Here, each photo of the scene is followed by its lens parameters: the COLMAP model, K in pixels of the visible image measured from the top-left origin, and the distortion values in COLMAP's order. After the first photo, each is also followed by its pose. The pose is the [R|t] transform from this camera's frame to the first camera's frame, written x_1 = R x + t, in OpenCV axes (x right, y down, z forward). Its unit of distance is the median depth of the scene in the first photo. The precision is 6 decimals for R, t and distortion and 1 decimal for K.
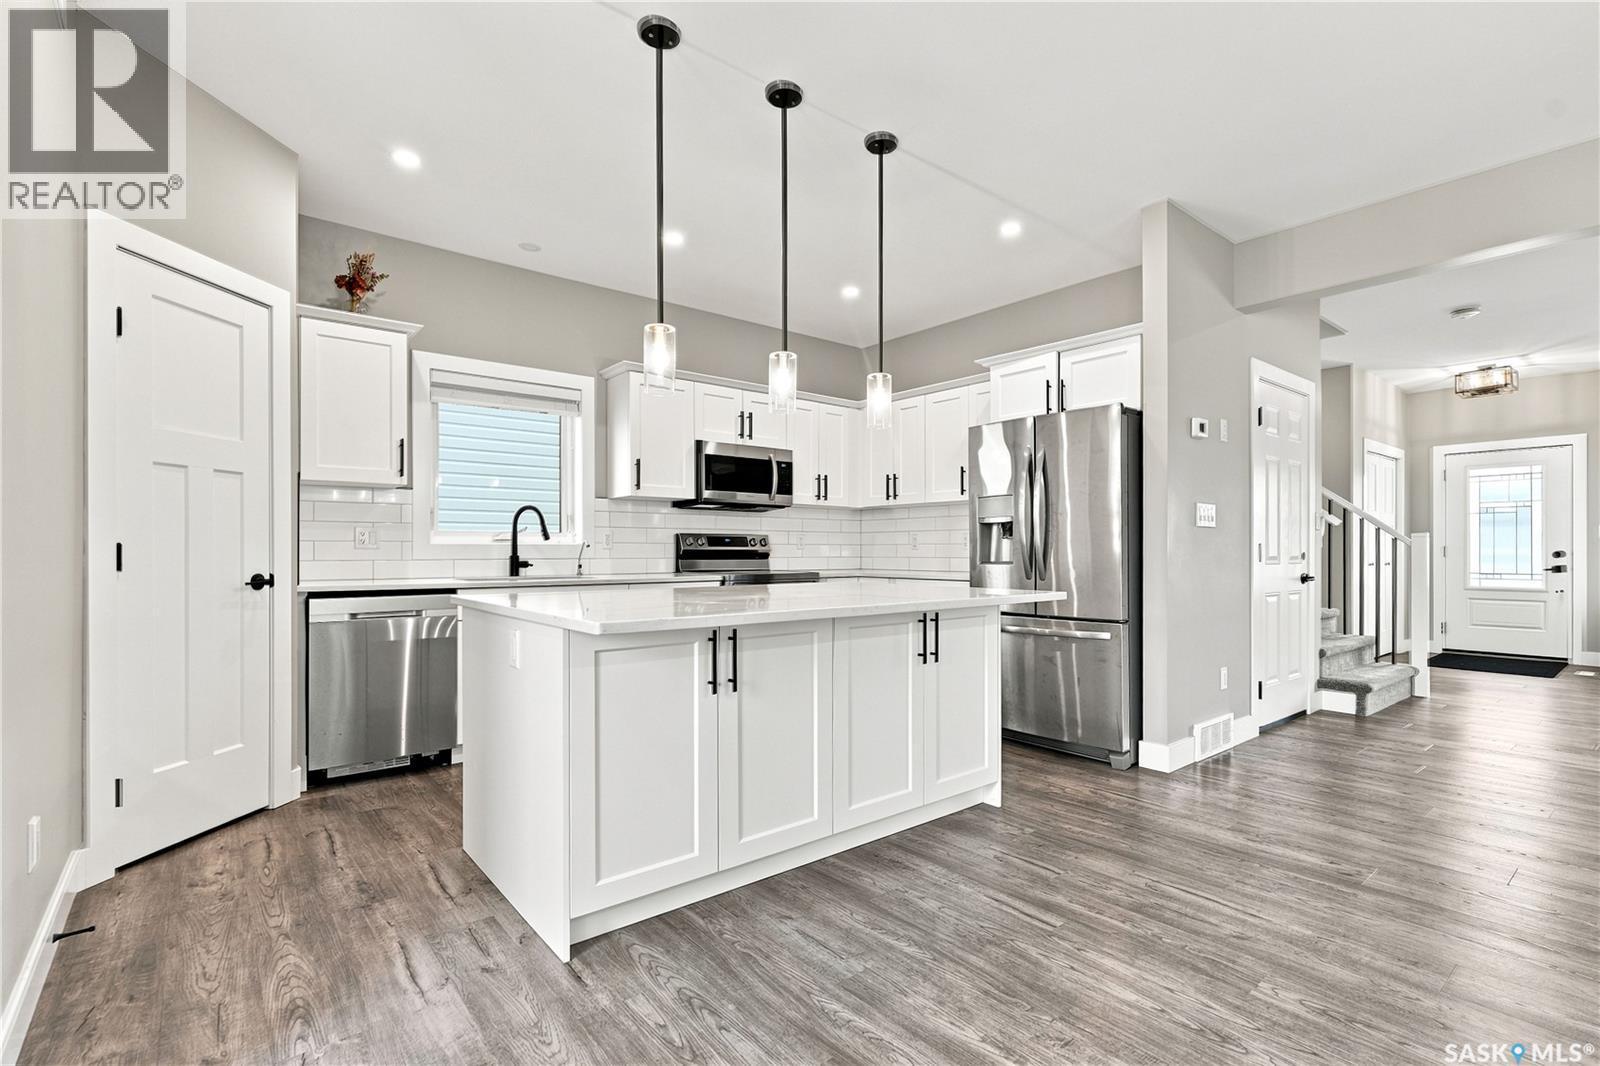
lens RADIAL K [[747.3, 0, 799.1], [0, 747.3, 552.3], [0, 0, 1]] dist [-0.001078, 0.000348]
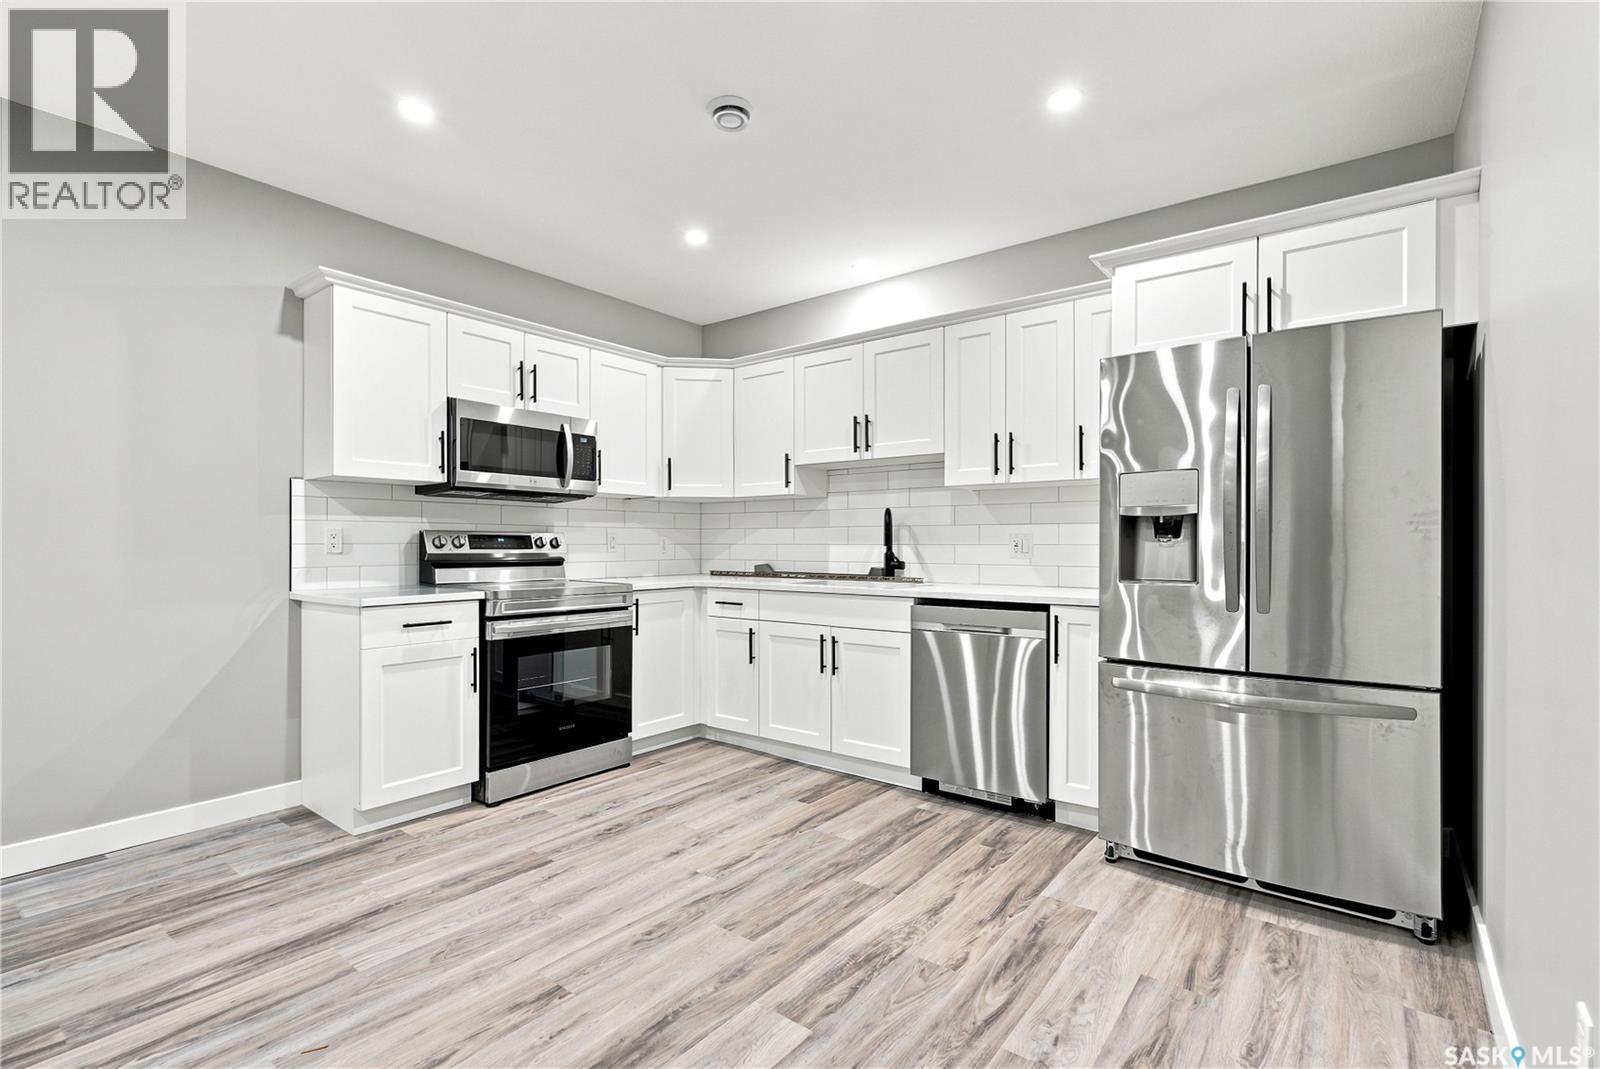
lens RADIAL K [[729.1, 0, 806.9], [0, 729.1, 544.9], [0, 0, 1]] dist [0.000779, 0.000197]
pose [[0.972967, 0.002168, 0.230935, 0.034748], [-0.001739, 0.999996, -0.002059, -0.013280], [-0.230939, 0.001602, 0.972967, 0.295678]]
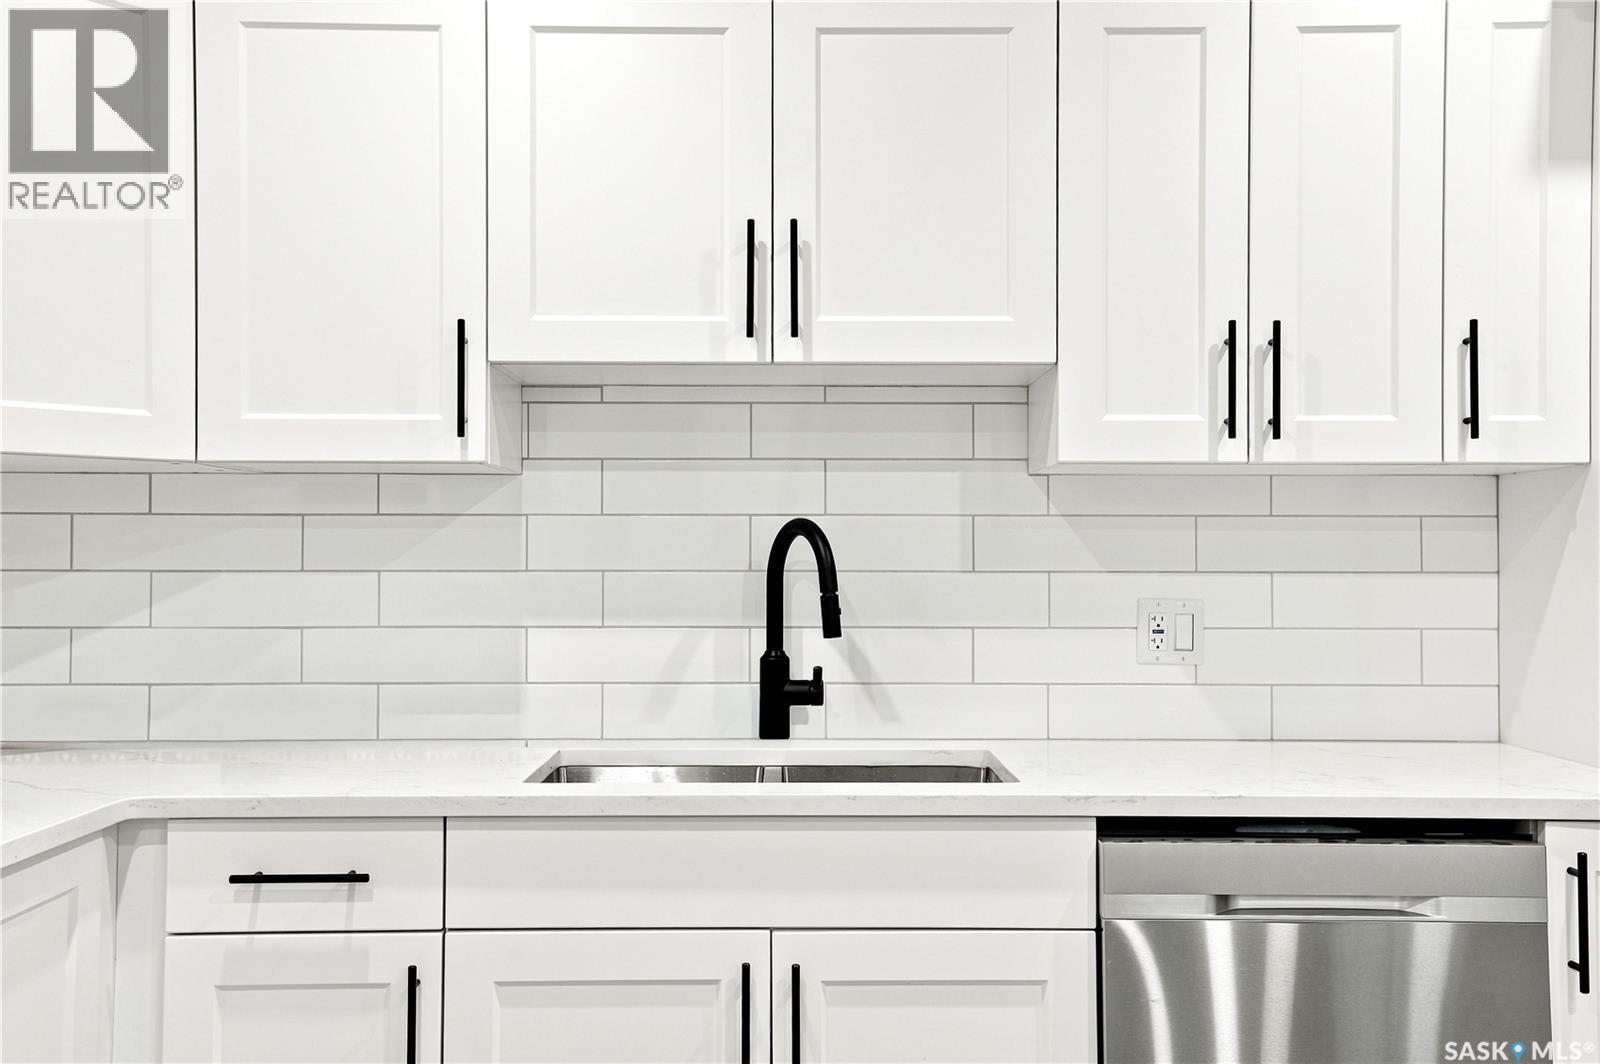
lens RADIAL K [[1535.8, 0, 800.0], [0, 1535.8, 532.0], [0, 0, 1]] dist [0.070631, -0.002220]
pose [[0.628105, 0.014469, 0.777994, -0.139295], [-0.000653, 0.999837, -0.018068, -0.044499], [-0.778128, 0.010840, 0.628012, 0.771272]]
